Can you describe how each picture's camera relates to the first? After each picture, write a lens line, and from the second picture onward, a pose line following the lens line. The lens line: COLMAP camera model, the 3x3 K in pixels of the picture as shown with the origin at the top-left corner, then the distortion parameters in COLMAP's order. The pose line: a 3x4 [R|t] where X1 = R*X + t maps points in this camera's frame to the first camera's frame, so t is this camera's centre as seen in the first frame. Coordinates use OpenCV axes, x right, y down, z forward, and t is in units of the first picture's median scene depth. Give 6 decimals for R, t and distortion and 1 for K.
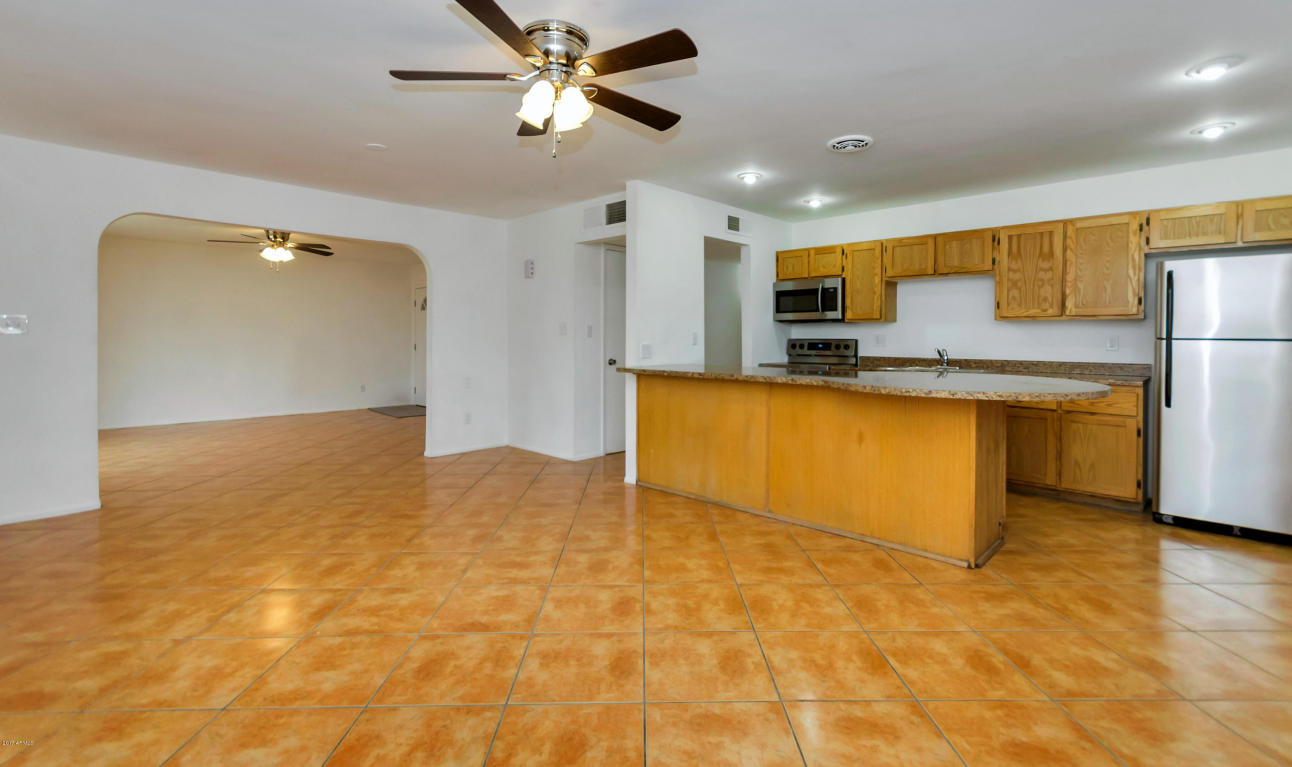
lens RADIAL K [[597.9, 0, 644.3], [0, 597.9, 340.5], [0, 0, 1]] dist [0.010426, 0.000462]
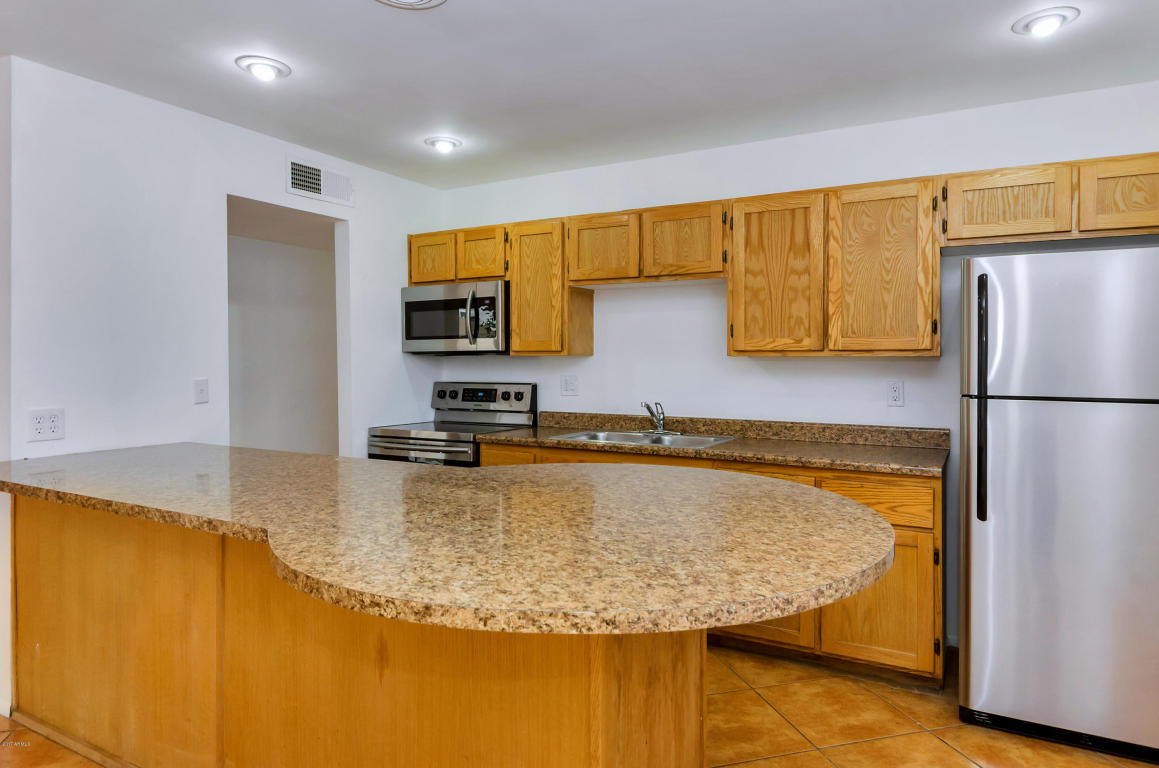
lens RADIAL K [[712.6, 0, 585.3], [0, 712.6, 357.3], [0, 0, 1]] dist [-0.002447, 0.004428]
pose [[0.968820, -0.004491, 0.247723, 0.278941], [0.005926, 0.999970, -0.005048, -0.030279], [-0.247693, 0.006358, 0.968818, 0.358677]]
